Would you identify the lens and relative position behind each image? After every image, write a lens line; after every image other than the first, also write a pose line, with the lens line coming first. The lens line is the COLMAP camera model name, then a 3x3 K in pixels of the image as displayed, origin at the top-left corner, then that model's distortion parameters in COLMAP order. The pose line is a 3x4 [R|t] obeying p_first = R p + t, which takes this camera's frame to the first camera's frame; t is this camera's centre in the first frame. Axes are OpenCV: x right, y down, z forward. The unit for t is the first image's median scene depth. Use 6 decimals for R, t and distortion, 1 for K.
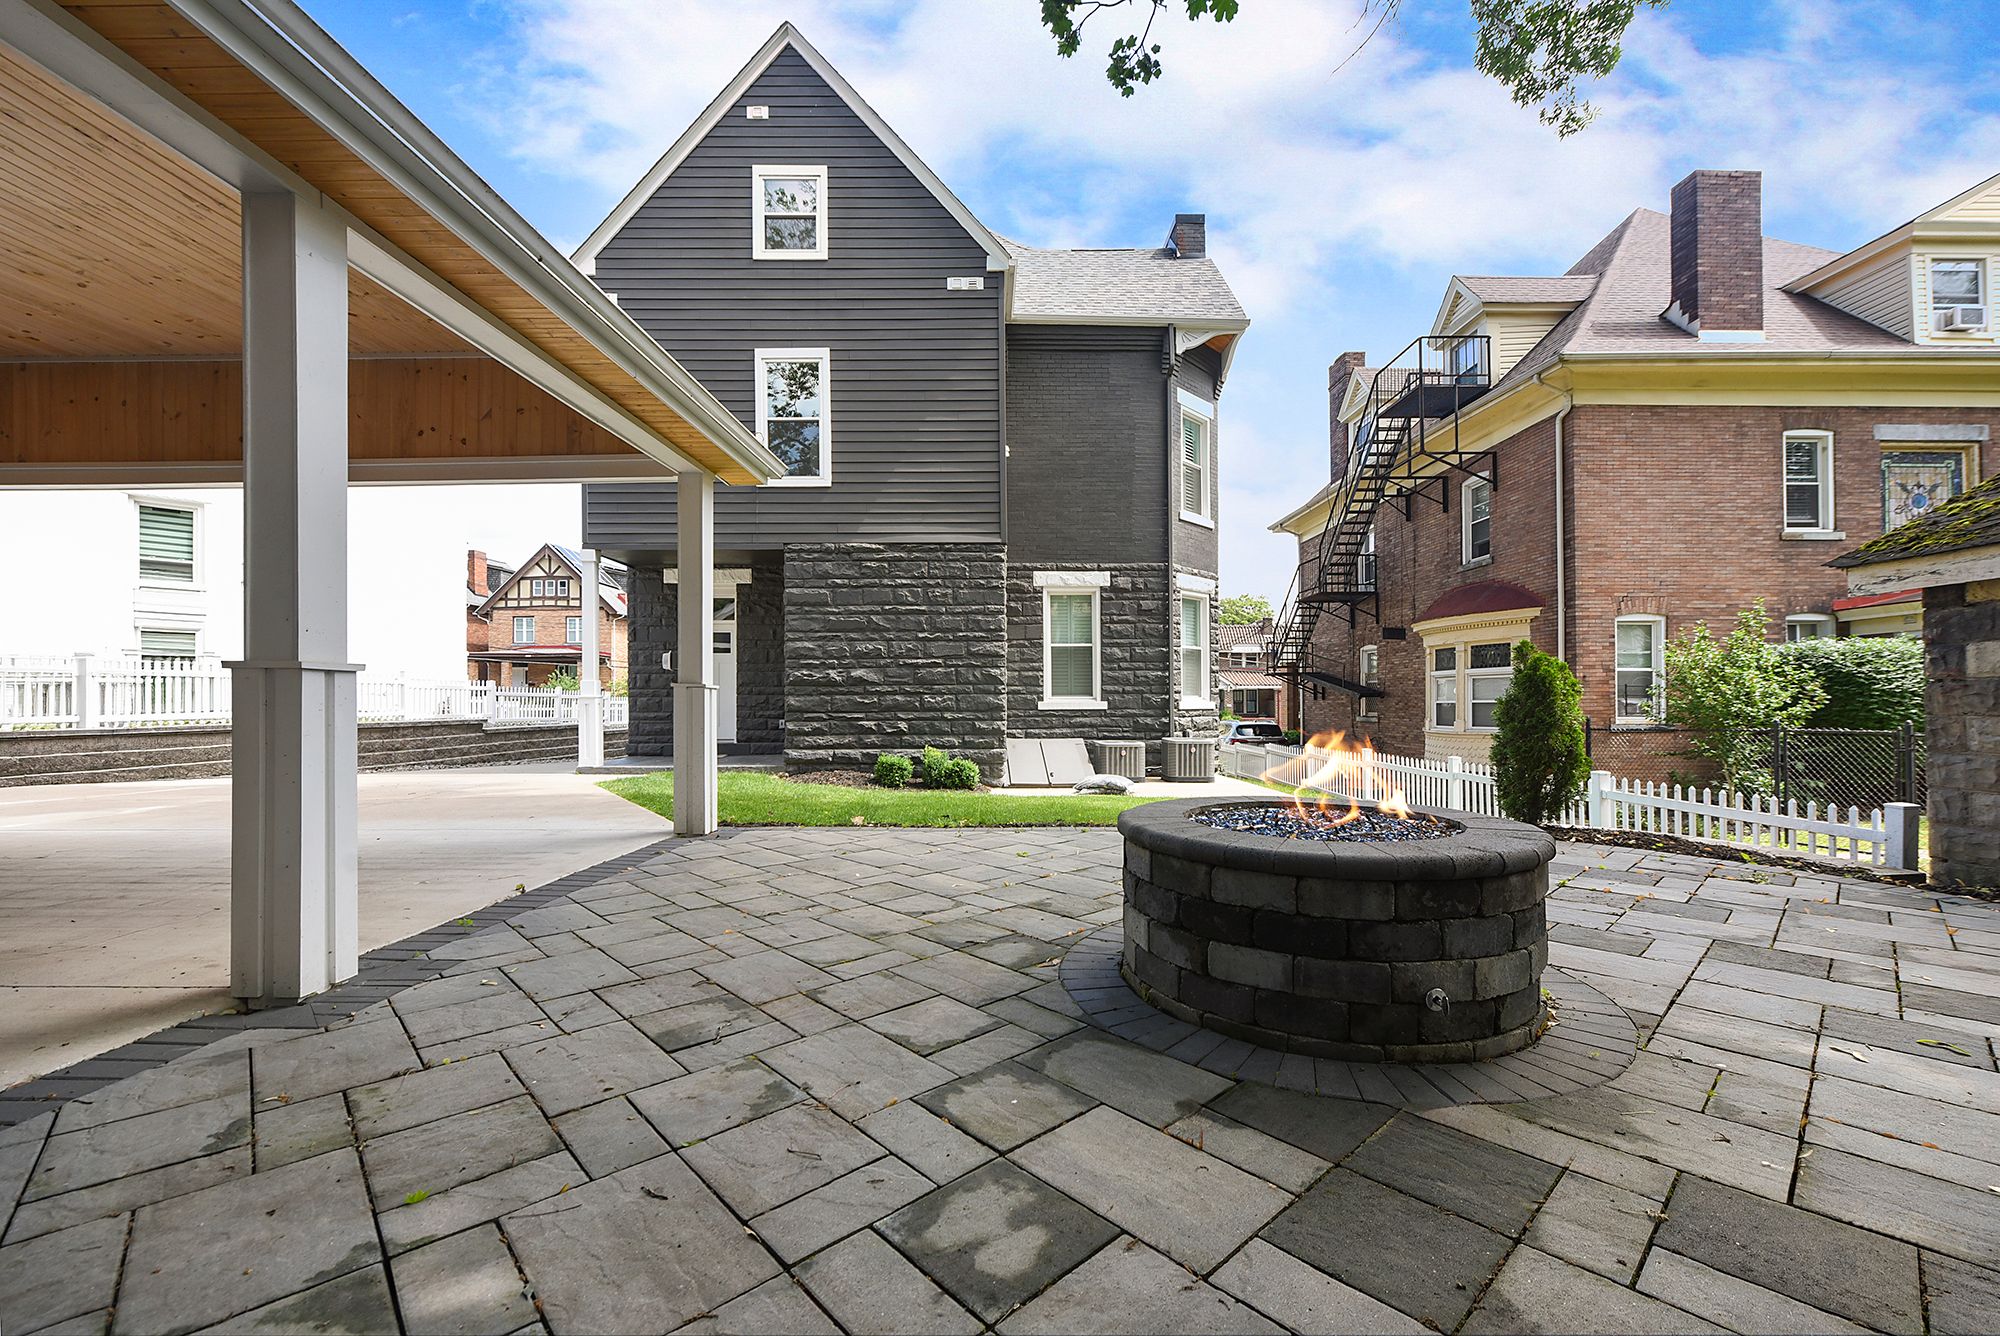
lens RADIAL K [[830.4, 0, 973.9], [0, 830.4, 666.1], [0, 0, 1]] dist [0.002025, 0.000092]
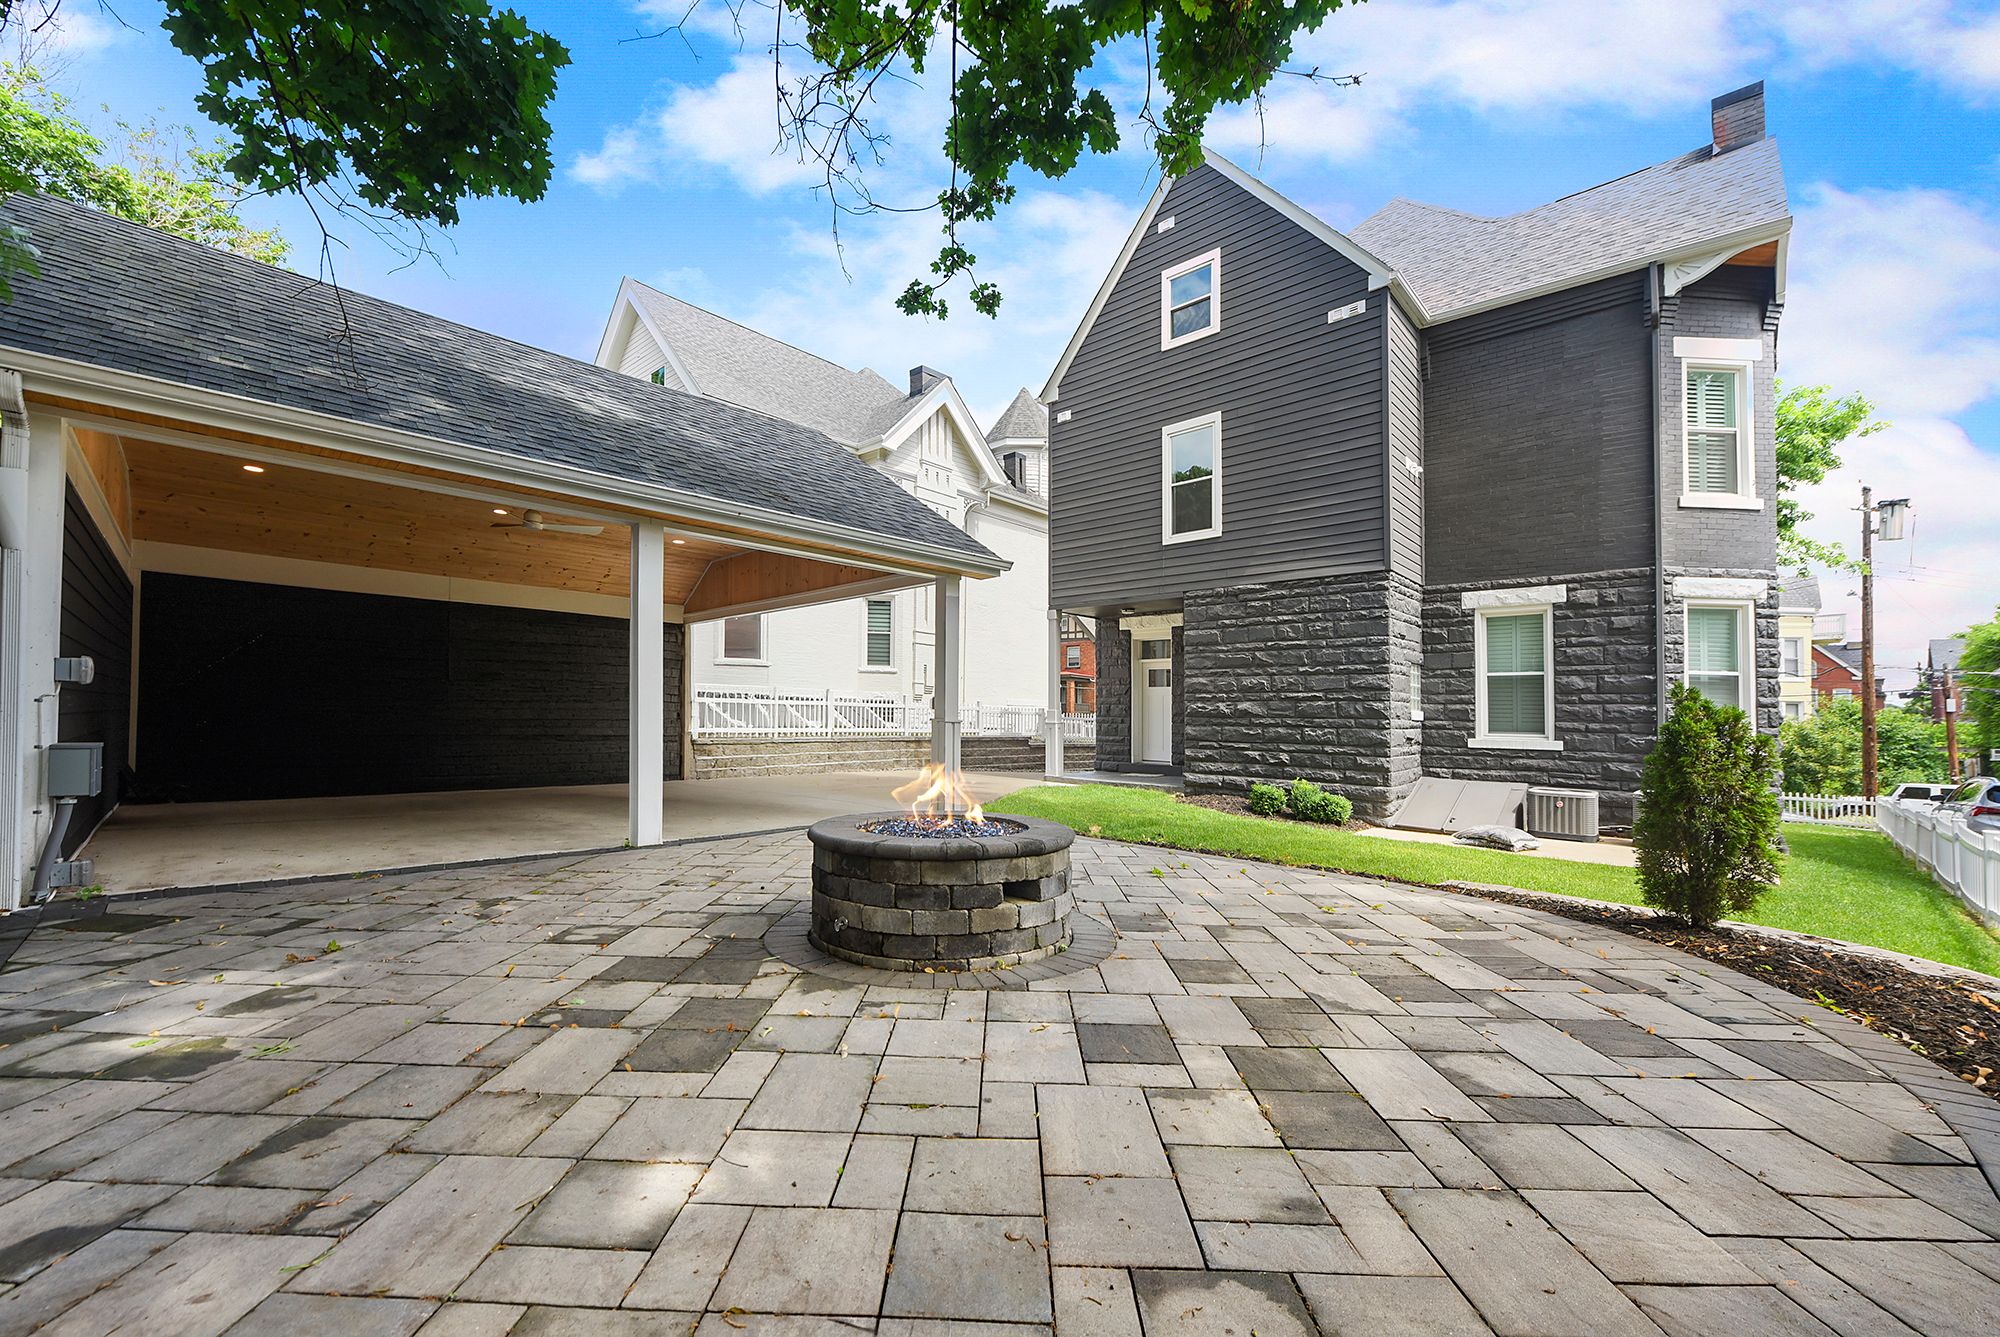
lens RADIAL K [[830.4, 0, 973.9], [0, 830.4, 666.6], [0, 0, 1]] dist [0.002025, 0.000092]
pose [[0.700480, -0.026255, -0.713188, 0.371882], [0.008065, 0.999550, -0.028876, -0.013841], [0.713626, 0.014475, 0.700377, -0.002483]]
